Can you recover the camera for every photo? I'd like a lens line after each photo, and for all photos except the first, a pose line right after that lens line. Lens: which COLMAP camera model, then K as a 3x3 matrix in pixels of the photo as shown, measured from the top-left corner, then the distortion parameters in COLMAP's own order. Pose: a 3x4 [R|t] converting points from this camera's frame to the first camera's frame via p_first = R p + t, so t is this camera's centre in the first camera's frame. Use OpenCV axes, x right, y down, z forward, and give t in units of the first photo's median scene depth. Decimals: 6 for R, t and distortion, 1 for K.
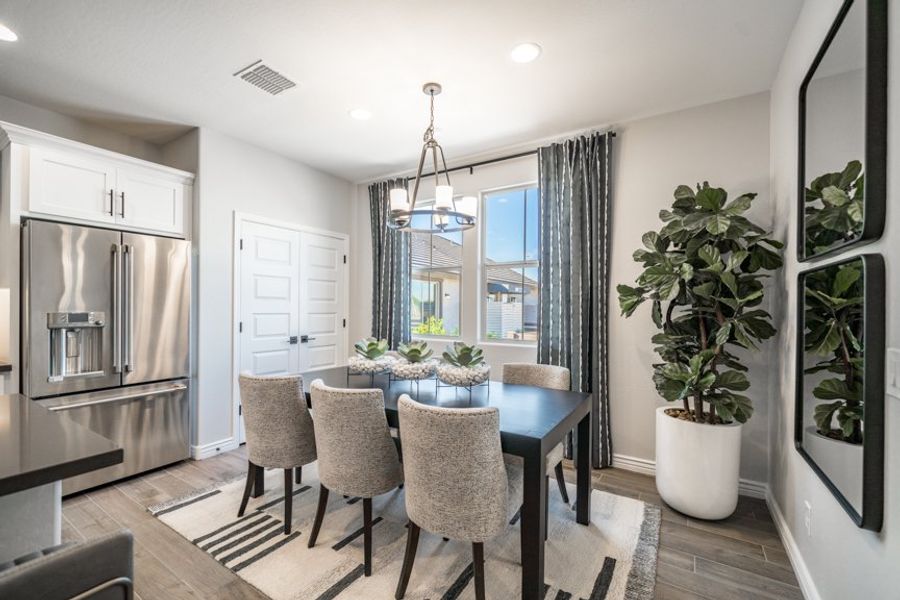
lens RADIAL K [[385.4, 0, 446.4], [0, 385.4, 307.3], [0, 0, 1]] dist [0.011591, 0.000062]
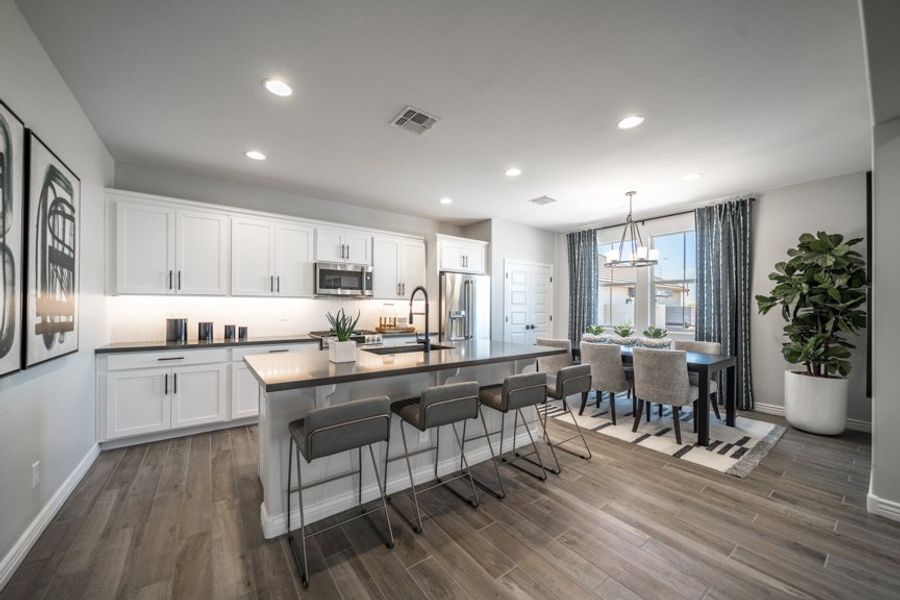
lens RADIAL K [[330.4, 0, 448.1], [0, 330.4, 306.9], [0, 0, 1]] dist [0.000443, -0.000093]
pose [[0.933347, -0.002368, -0.358967, -0.287766], [0.000557, 0.999987, -0.005148, -0.001287], [0.358975, 0.004605, 0.933336, -0.817132]]
